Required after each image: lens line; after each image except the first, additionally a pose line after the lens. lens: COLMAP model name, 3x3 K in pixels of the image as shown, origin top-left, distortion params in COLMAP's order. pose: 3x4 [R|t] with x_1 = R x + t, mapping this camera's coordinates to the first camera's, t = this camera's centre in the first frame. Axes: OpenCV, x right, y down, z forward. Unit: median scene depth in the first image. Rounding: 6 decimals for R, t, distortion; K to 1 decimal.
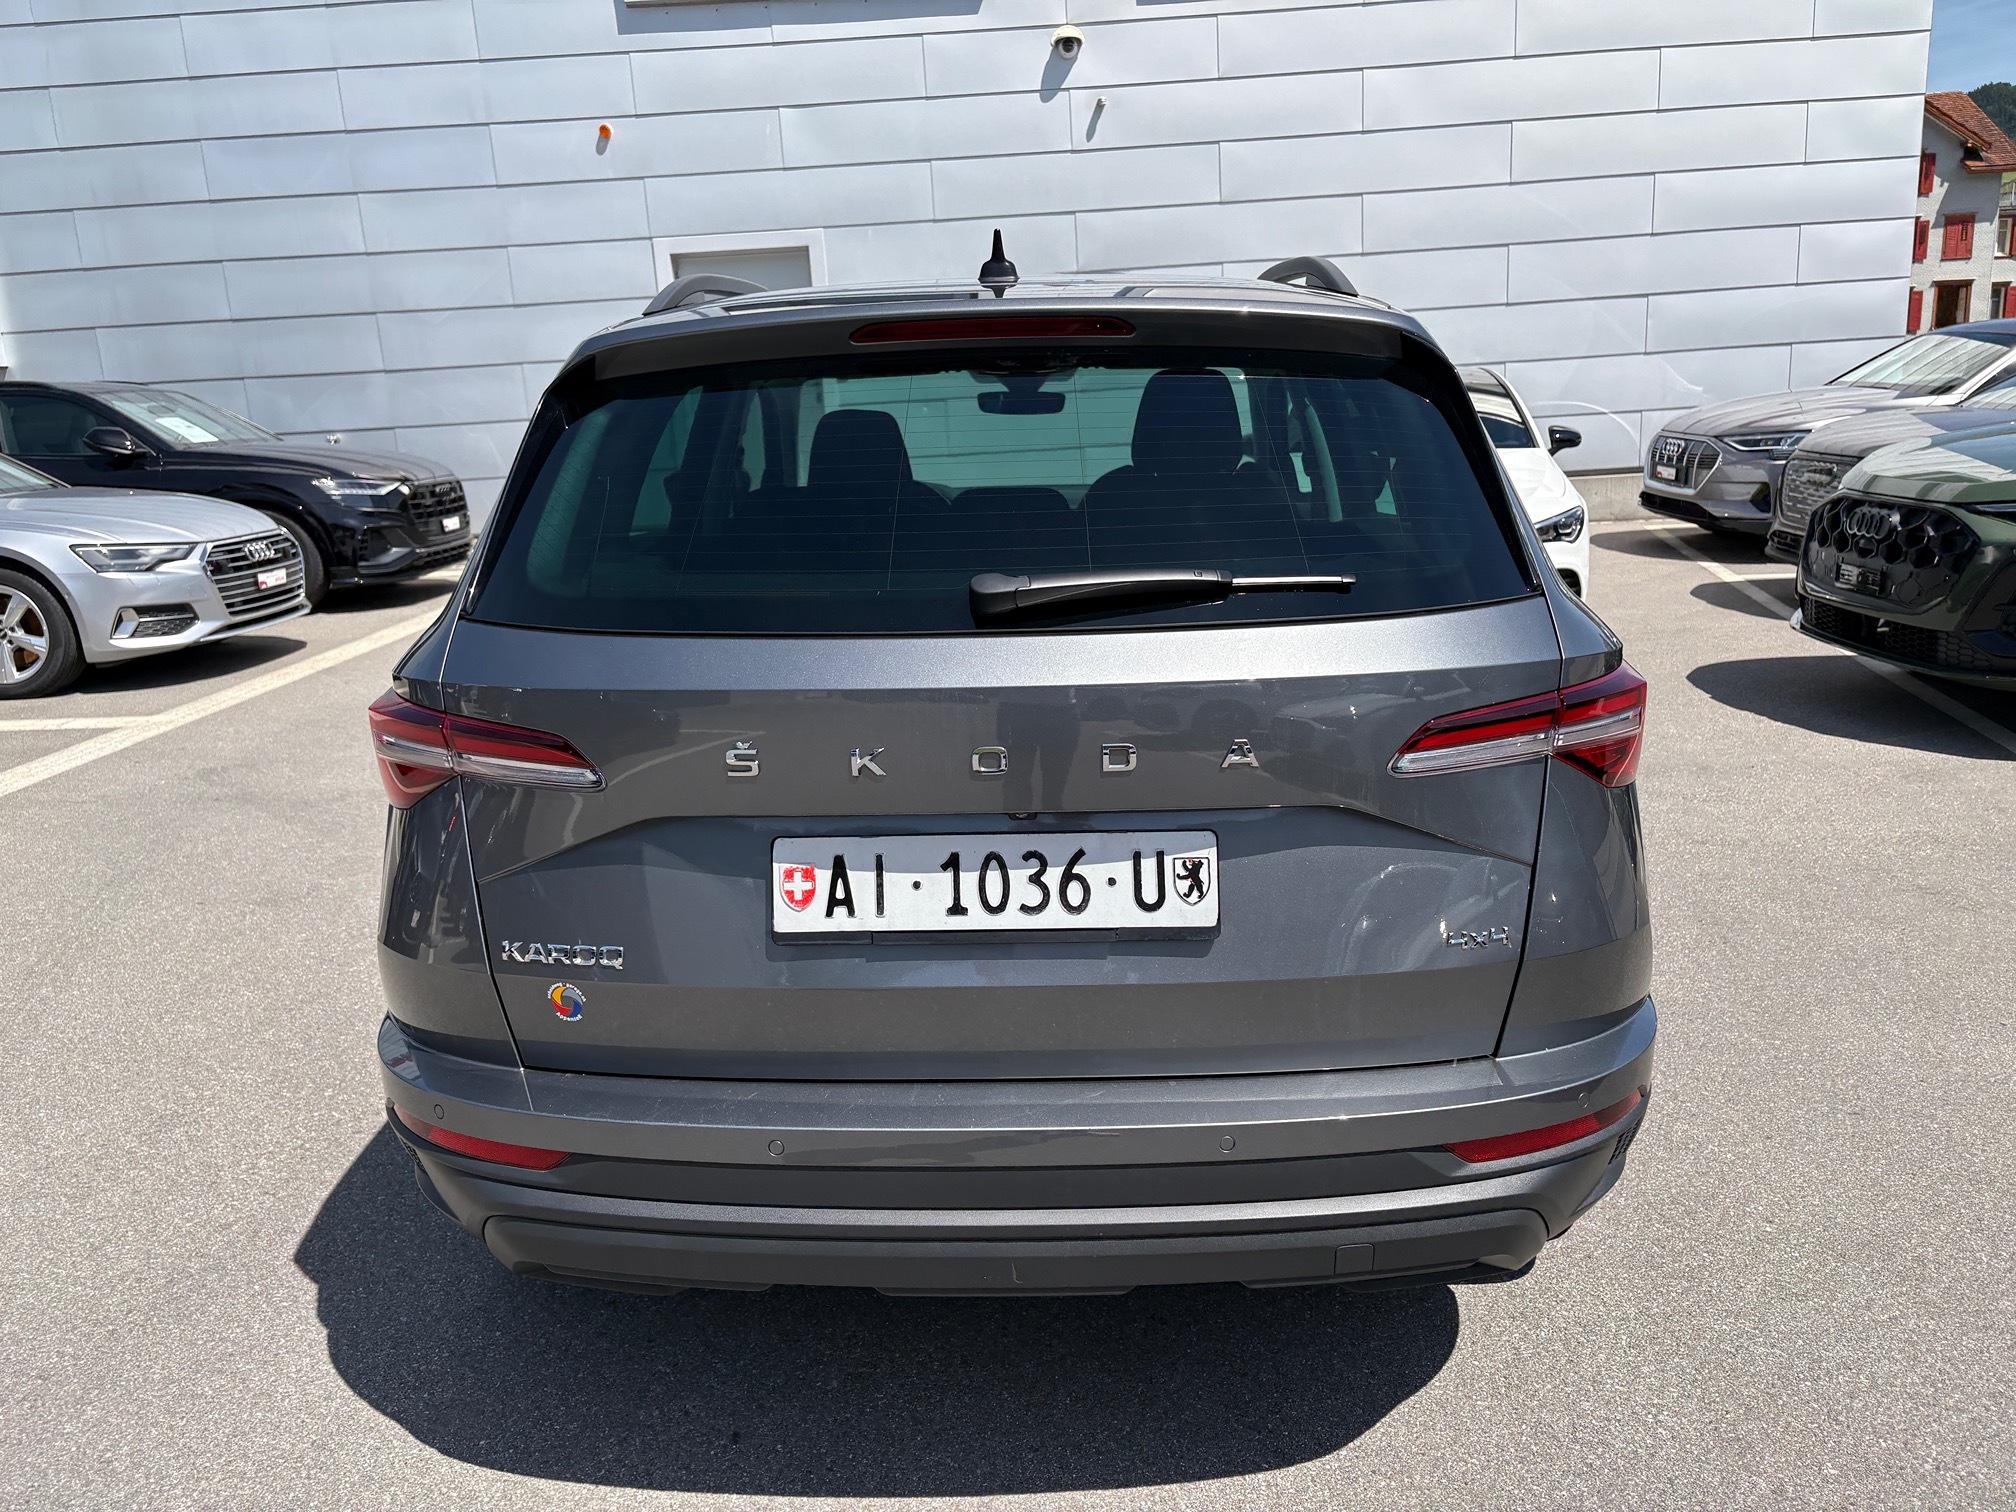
lens RADIAL K [[1474.4, 0, 1104.8], [0, 1474.4, 755.5], [0, 0, 1]] dist [0.149949, -0.148592]
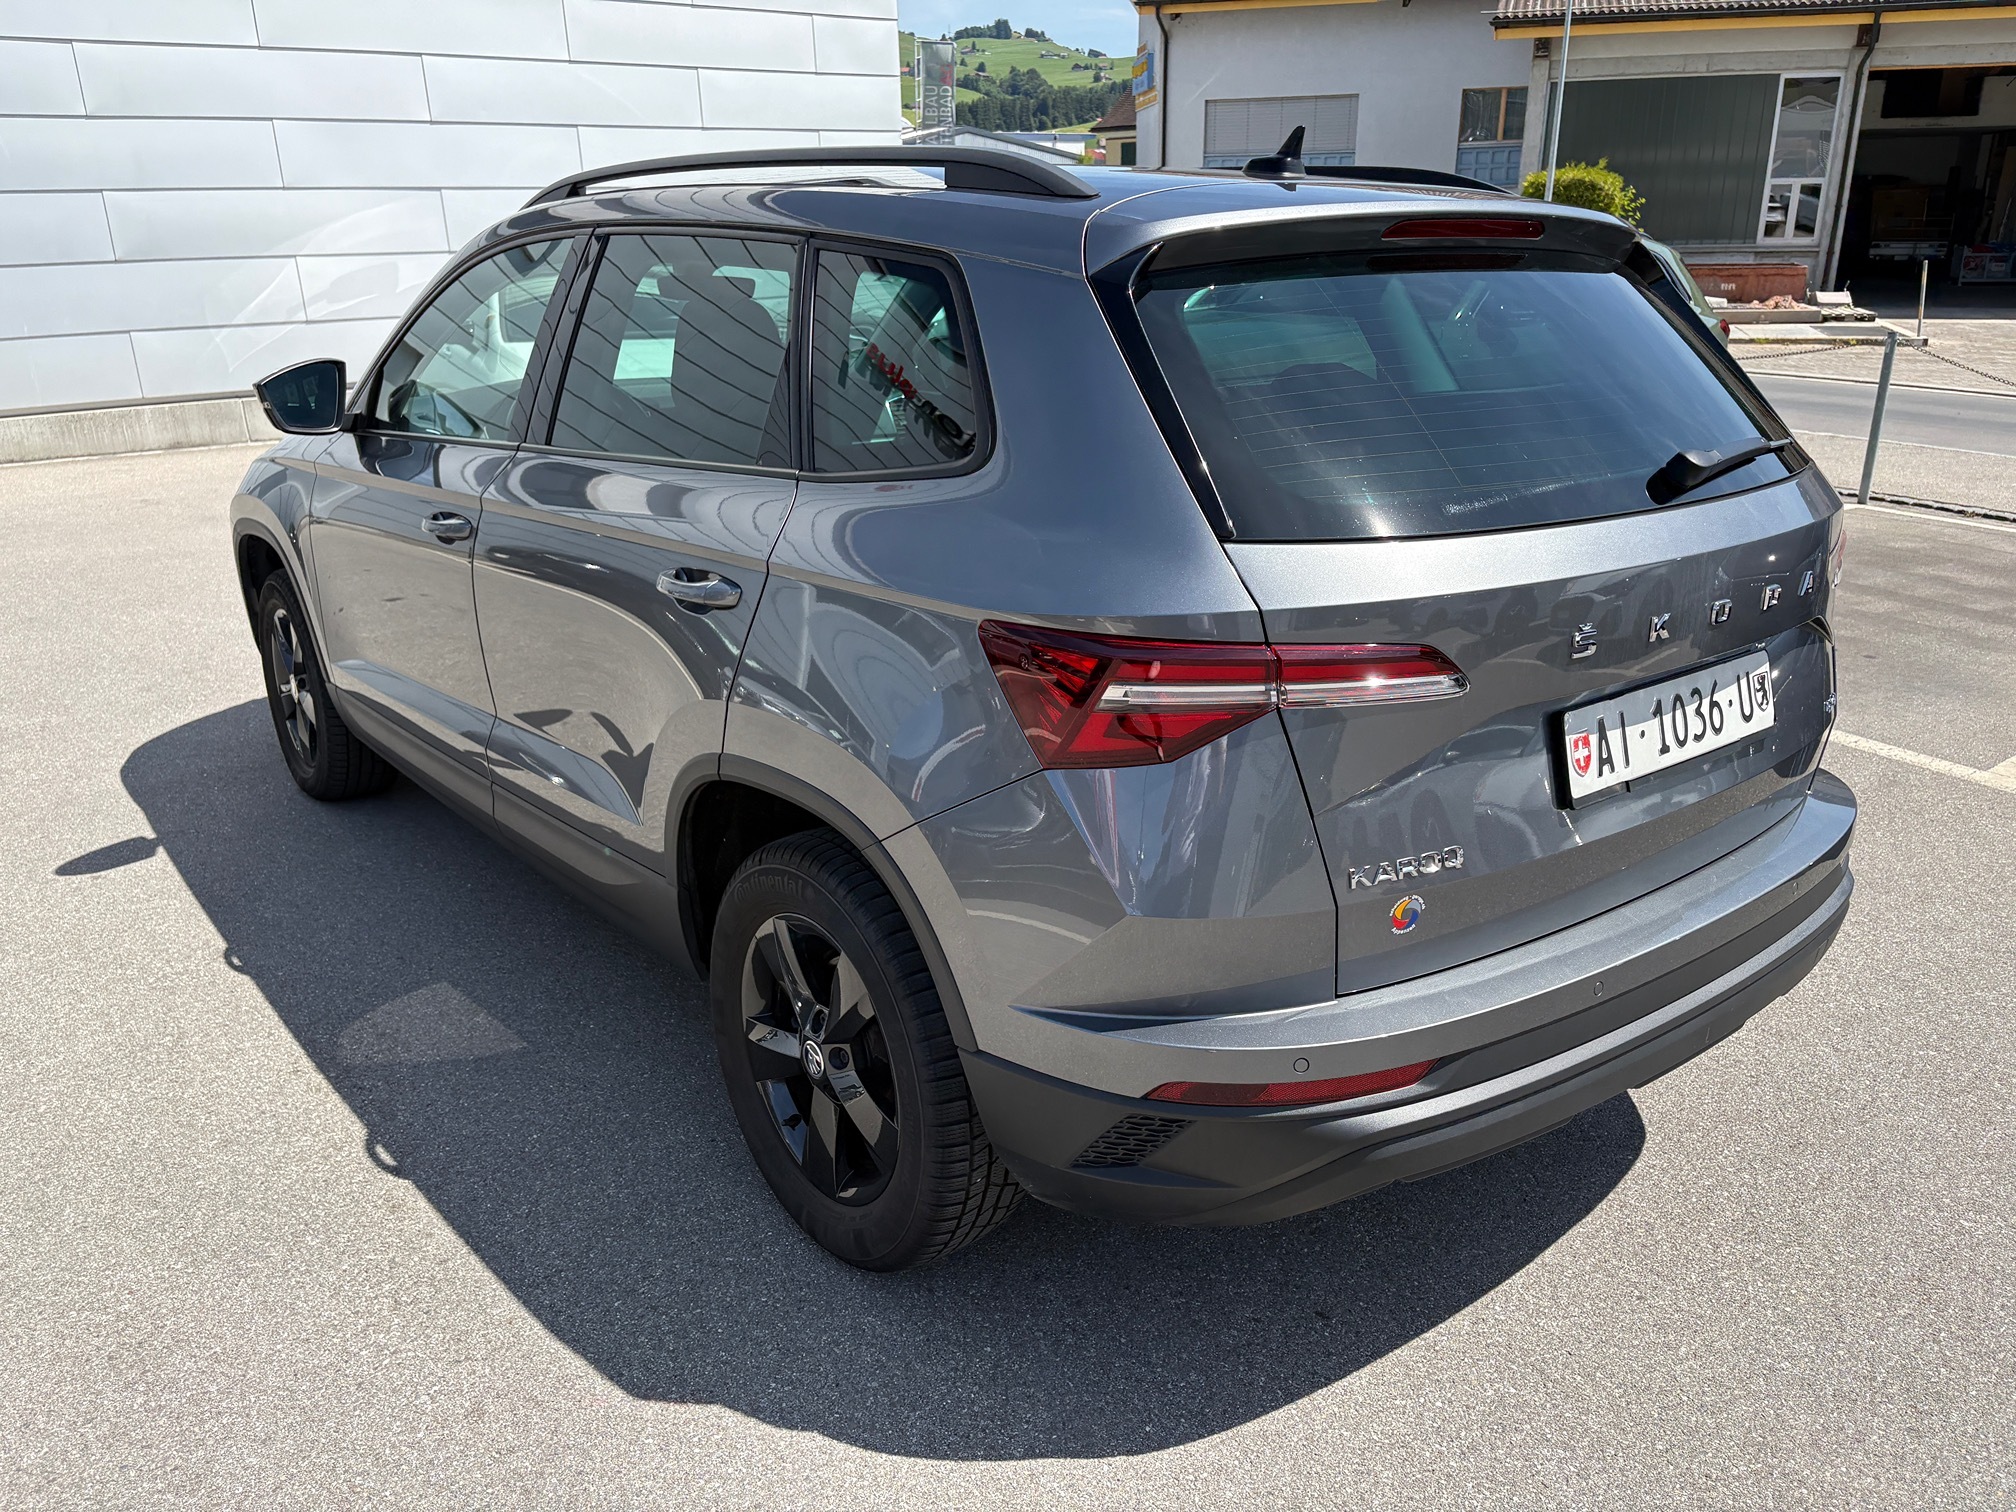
lens RADIAL K [[1522.0, 0, 977.9], [0, 1522.0, 745.8], [0, 0, 1]] dist [0.057312, -0.078565]
pose [[0.769780, -0.174560, 0.613977, -1.228986], [0.138453, 0.984642, 0.106357, -0.097079], [-0.623112, 0.003135, 0.782126, 0.401509]]
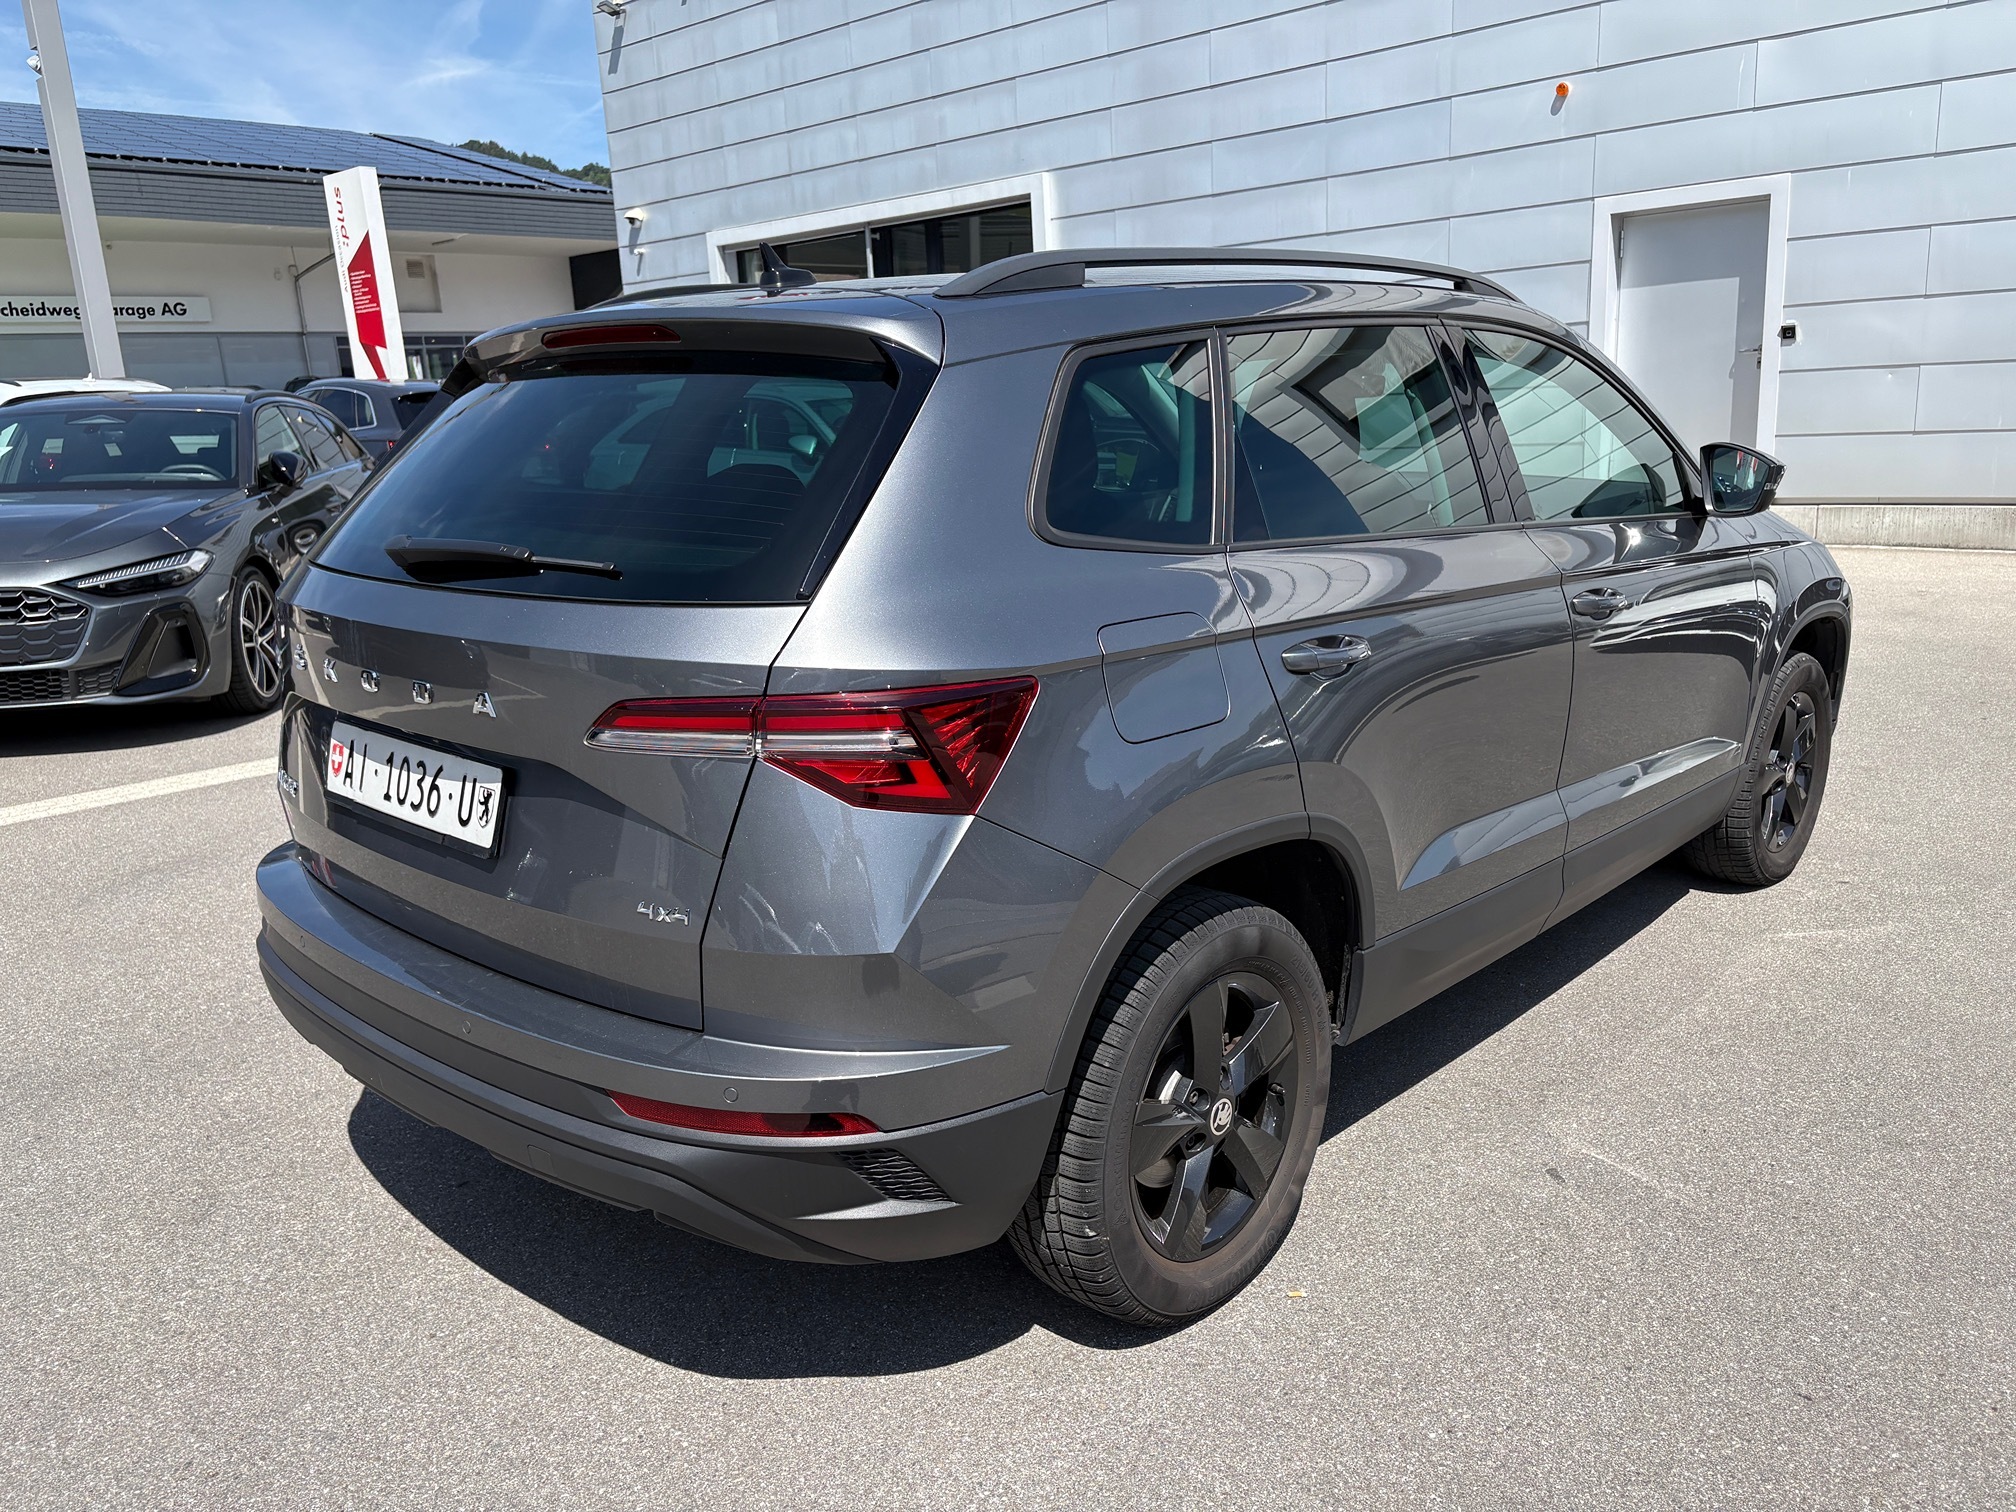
lens RADIAL K [[1569.8, 0, 1007.7], [0, 1569.8, 782.0], [0, 0, 1]] dist [0.031286, -0.001556]
pose [[0.744661, 0.174047, -0.644351, 1.170492], [-0.157474, 0.983962, 0.083791, -0.106133], [0.648600, 0.039073, 0.760125, 0.308784]]
